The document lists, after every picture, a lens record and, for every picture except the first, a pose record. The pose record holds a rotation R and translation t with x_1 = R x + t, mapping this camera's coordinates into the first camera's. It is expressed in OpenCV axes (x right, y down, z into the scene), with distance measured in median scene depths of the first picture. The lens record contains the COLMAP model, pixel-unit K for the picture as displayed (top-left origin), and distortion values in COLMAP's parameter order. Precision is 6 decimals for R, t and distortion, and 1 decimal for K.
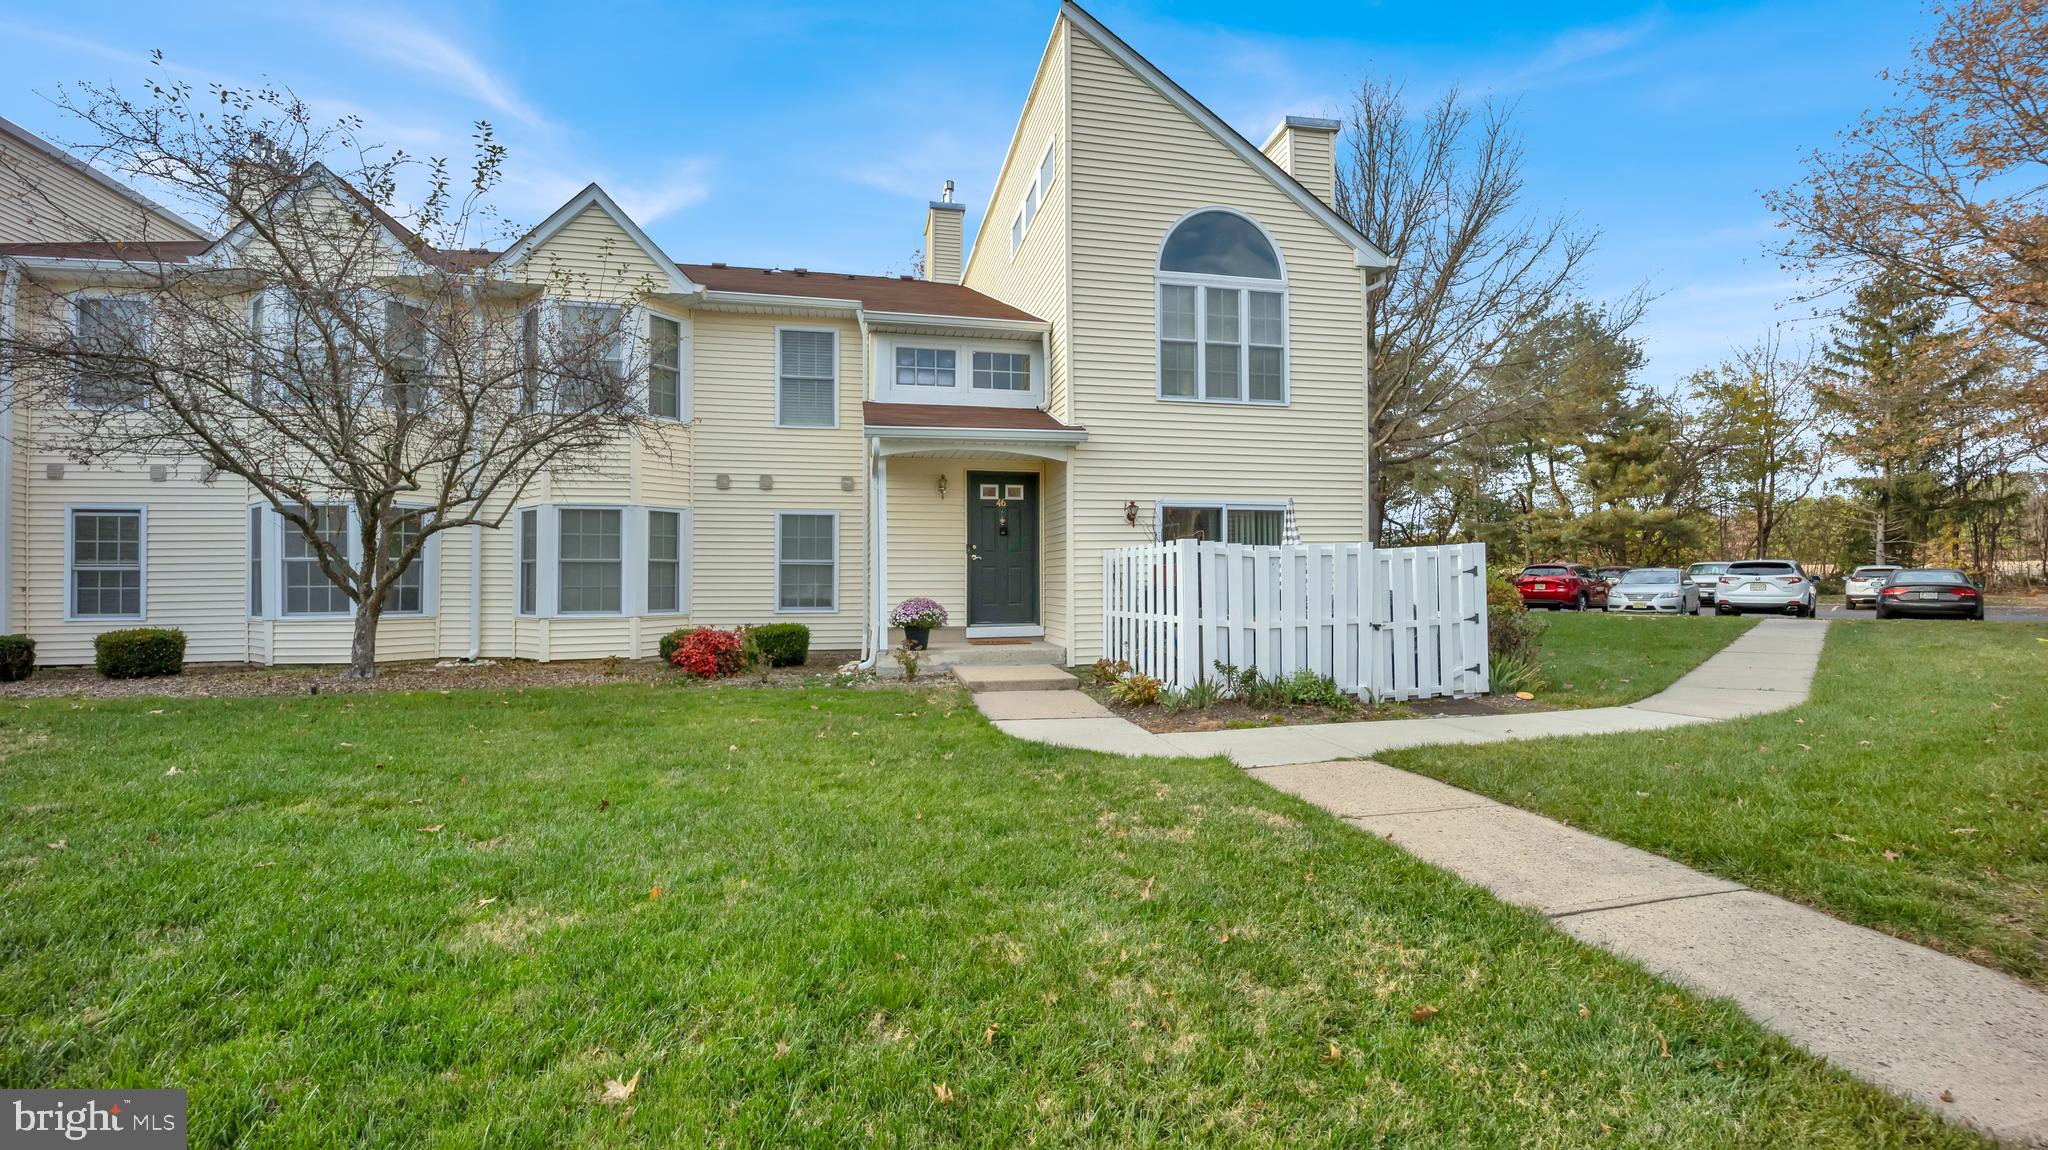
lens RADIAL K [[855.4, 0, 1015.2], [0, 855.4, 565.1], [0, 0, 1]] dist [-0.024127, 0.000026]
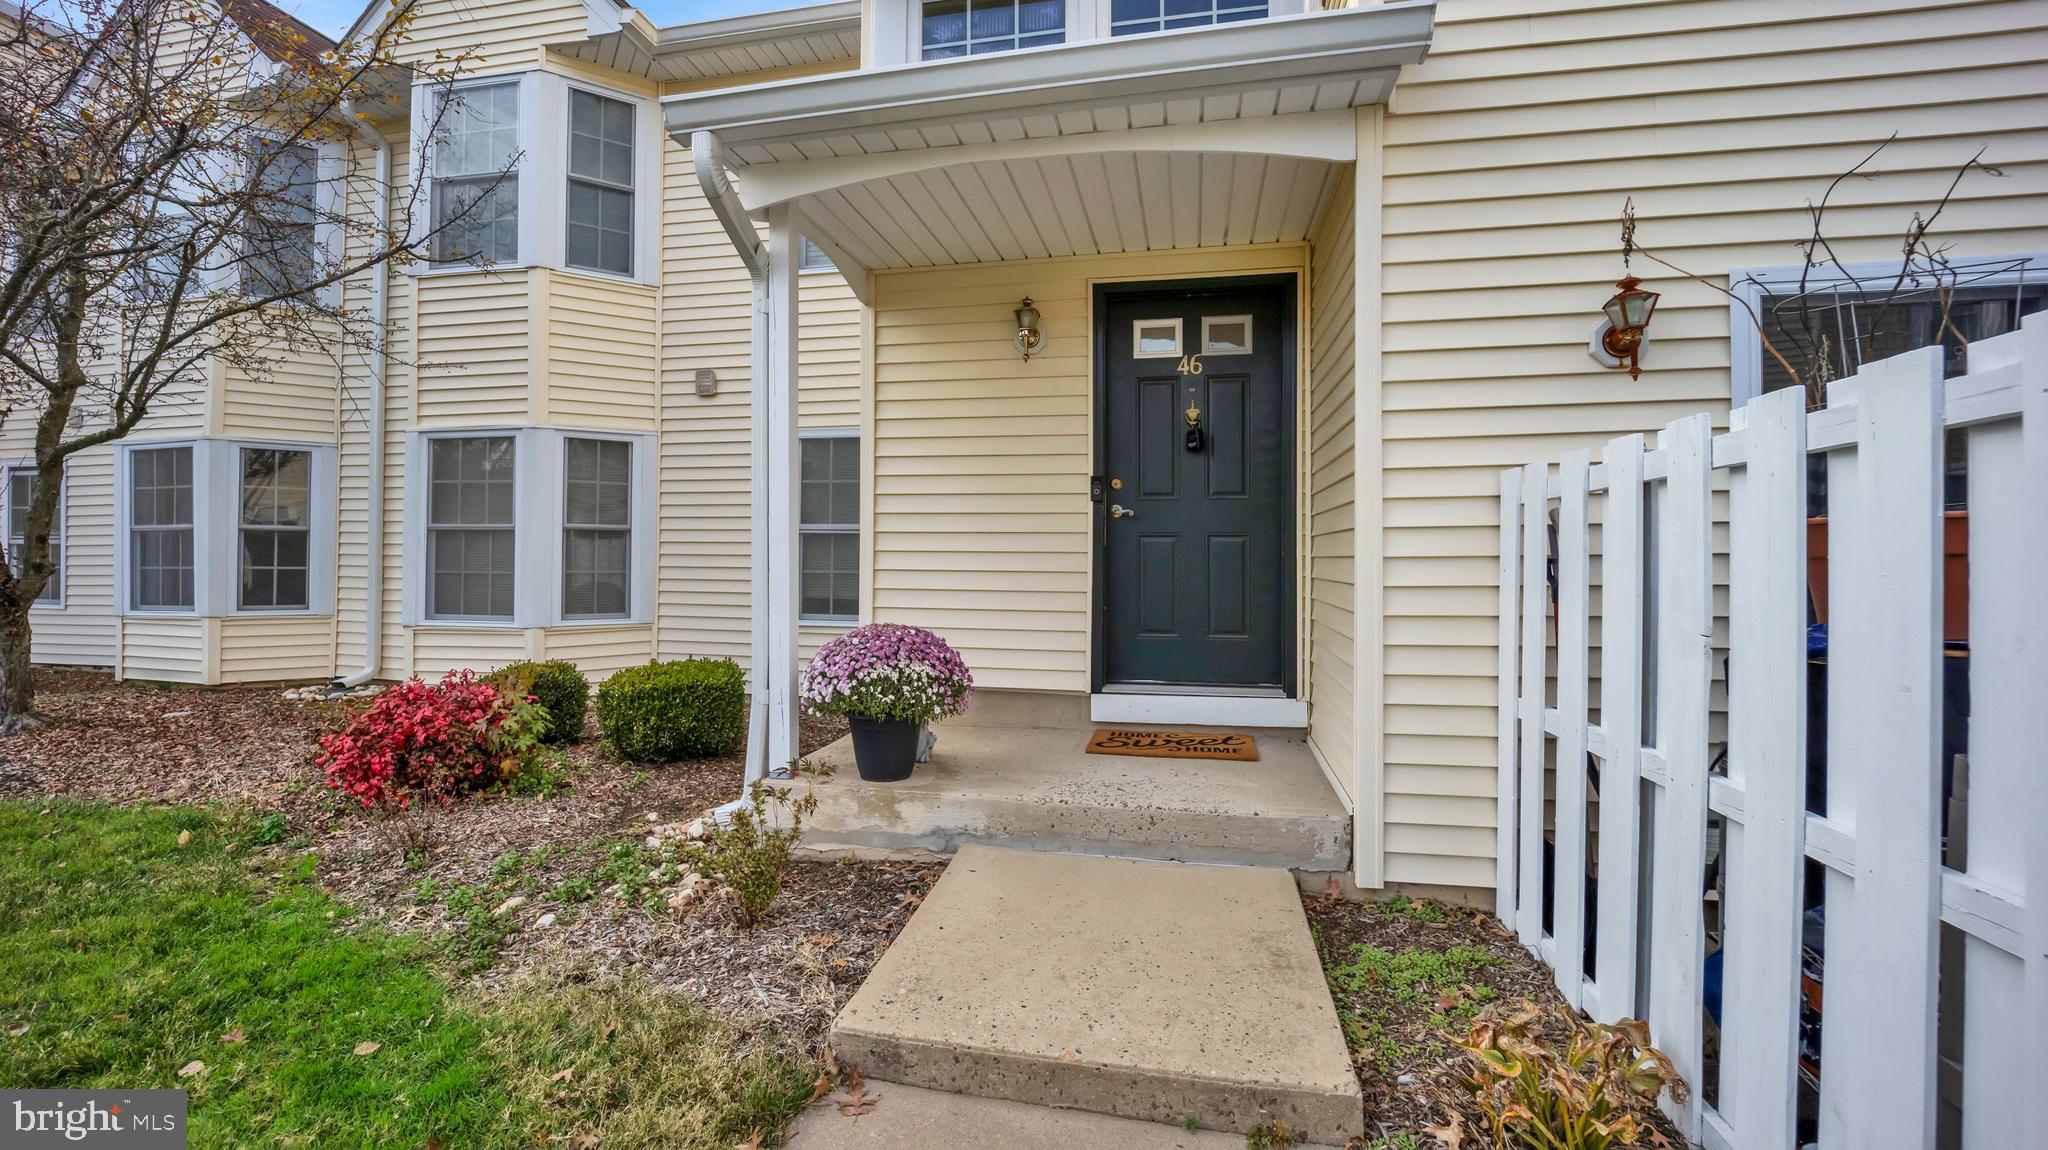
lens RADIAL K [[855.4, 0, 1015.2], [0, 855.4, 565.1], [0, 0, 1]] dist [-0.024127, 0.000026]
pose [[0.924777, 0.010184, -0.380373, 0.056188], [0.000351, 0.999618, 0.027619, 0.004640], [0.380509, -0.025675, 0.924421, 0.621498]]
